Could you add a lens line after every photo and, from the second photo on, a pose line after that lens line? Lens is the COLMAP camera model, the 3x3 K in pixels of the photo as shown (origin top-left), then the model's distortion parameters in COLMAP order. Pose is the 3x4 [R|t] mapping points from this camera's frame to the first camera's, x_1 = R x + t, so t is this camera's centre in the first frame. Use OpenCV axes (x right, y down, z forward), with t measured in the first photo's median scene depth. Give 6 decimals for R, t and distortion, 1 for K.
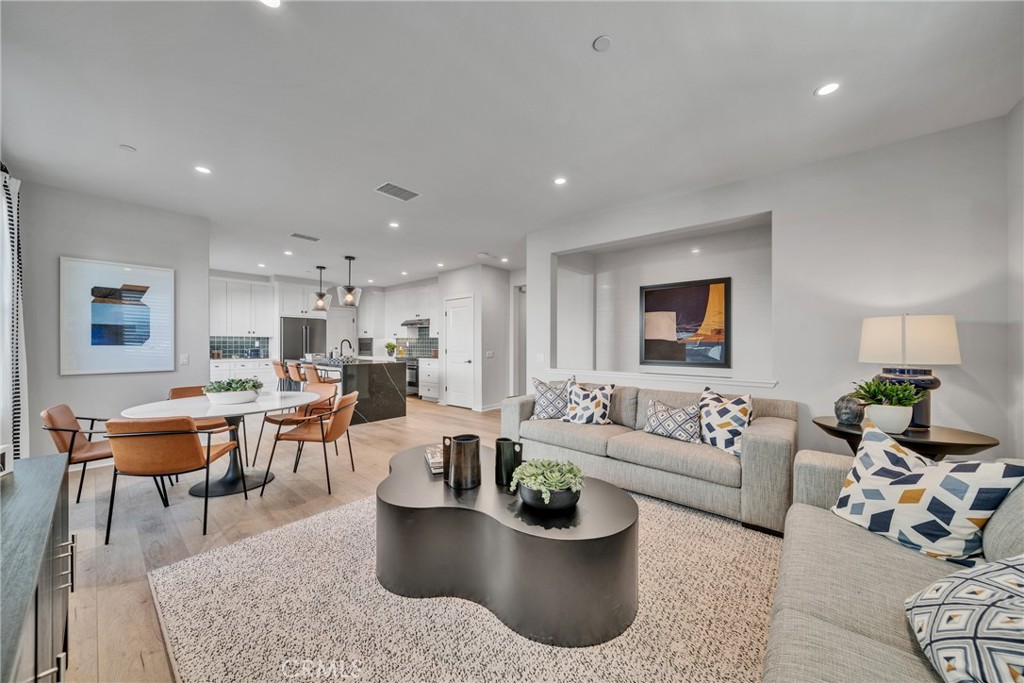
lens RADIAL K [[362.4, 0, 513.2], [0, 362.4, 344.4], [0, 0, 1]] dist [-0.000573, 0.000103]
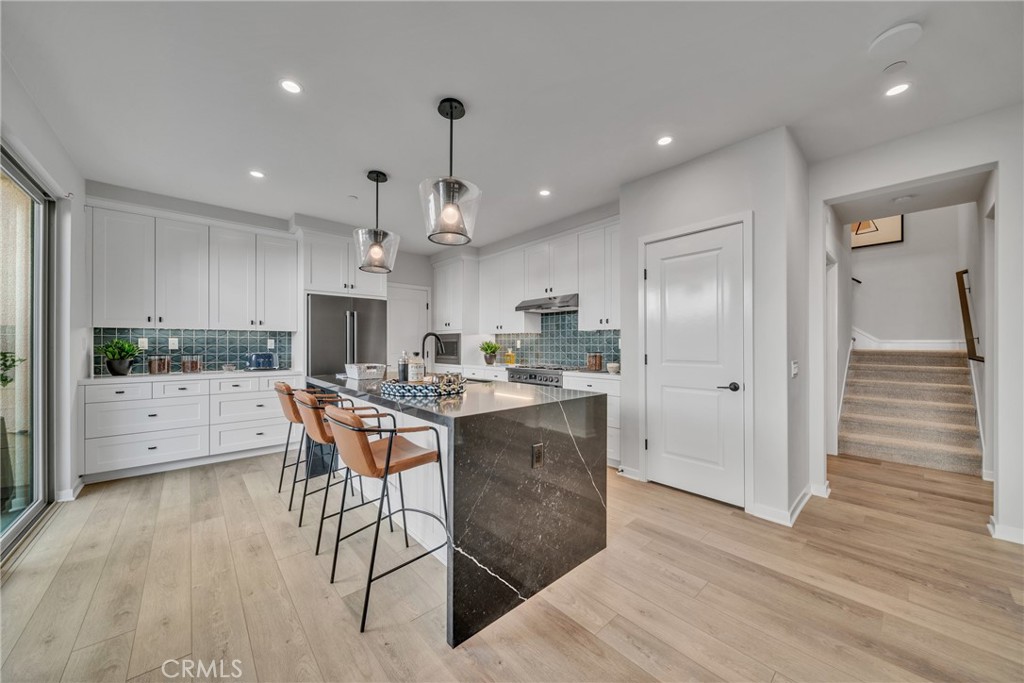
lens RADIAL K [[362.4, 0, 513.3], [0, 362.4, 344.5], [0, 0, 1]] dist [-0.000573, 0.000103]
pose [[0.991502, -0.002865, -0.130061, -0.273951], [0.002683, 0.999995, -0.001572, 0.001355], [0.130065, 0.001210, 0.991505, 0.516500]]
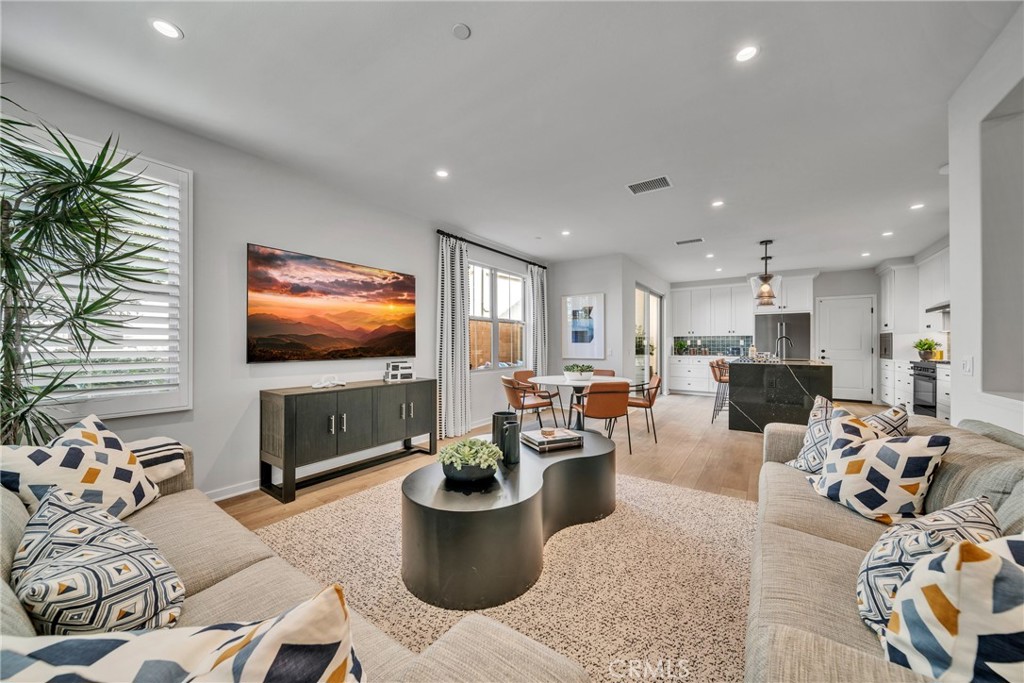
lens RADIAL K [[362.4, 0, 507.7], [0, 362.4, 345.0], [0, 0, 1]] dist [-0.000573, 0.000103]
pose [[0.055982, -0.002597, -0.998428, 0.319617], [-0.002196, 0.999994, -0.002724, 0.010263], [0.998429, 0.002345, 0.055976, 0.276667]]
